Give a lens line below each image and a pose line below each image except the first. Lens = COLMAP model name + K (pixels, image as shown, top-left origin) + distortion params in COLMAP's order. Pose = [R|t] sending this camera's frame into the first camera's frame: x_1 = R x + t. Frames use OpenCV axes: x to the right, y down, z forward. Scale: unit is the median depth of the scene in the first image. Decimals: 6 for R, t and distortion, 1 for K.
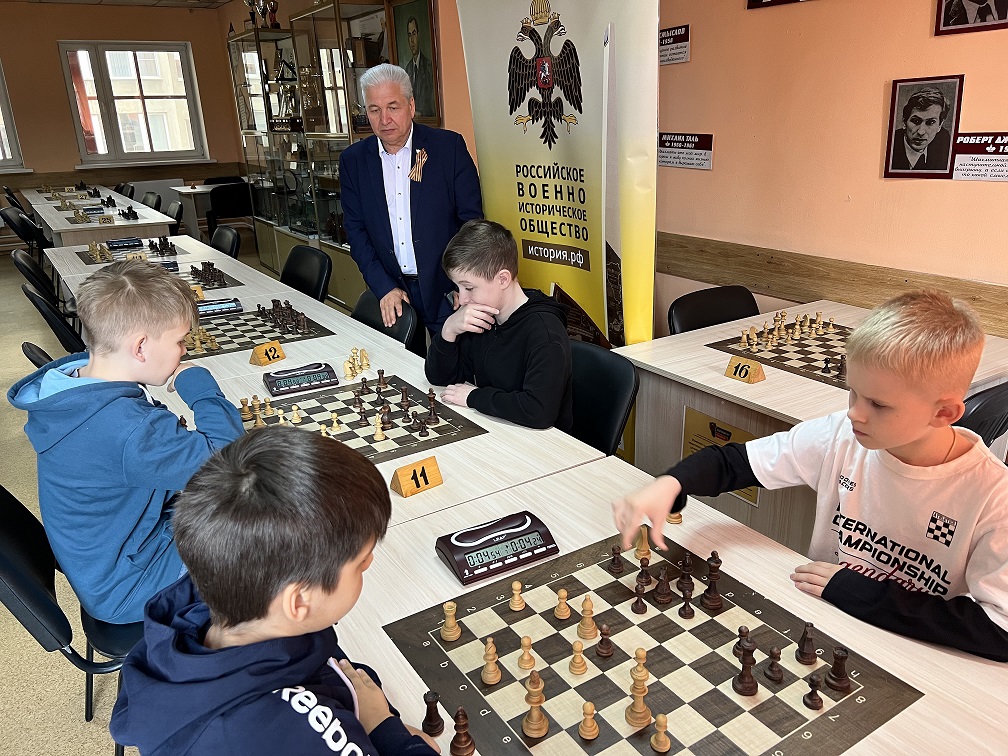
lens RADIAL K [[773.7, 0, 504.0], [0, 773.7, 378.0], [0, 0, 1]] dist [-0.002708, -0.029631]
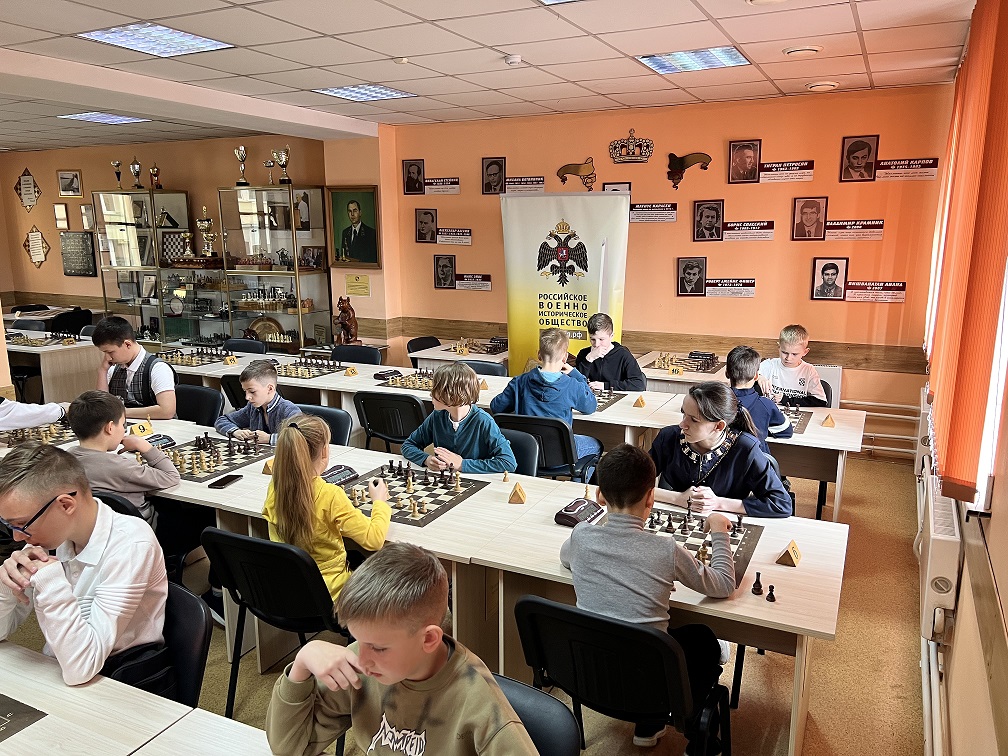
lens RADIAL K [[773.7, 0, 504.0], [0, 773.7, 378.0], [0, 0, 1]] dist [-0.002708, -0.029631]
pose [[0.860108, -0.069742, 0.505322, -1.278733], [0.145976, 0.982834, -0.112820, 0.192396], [-0.488779, 0.170803, 0.855524, -0.795087]]
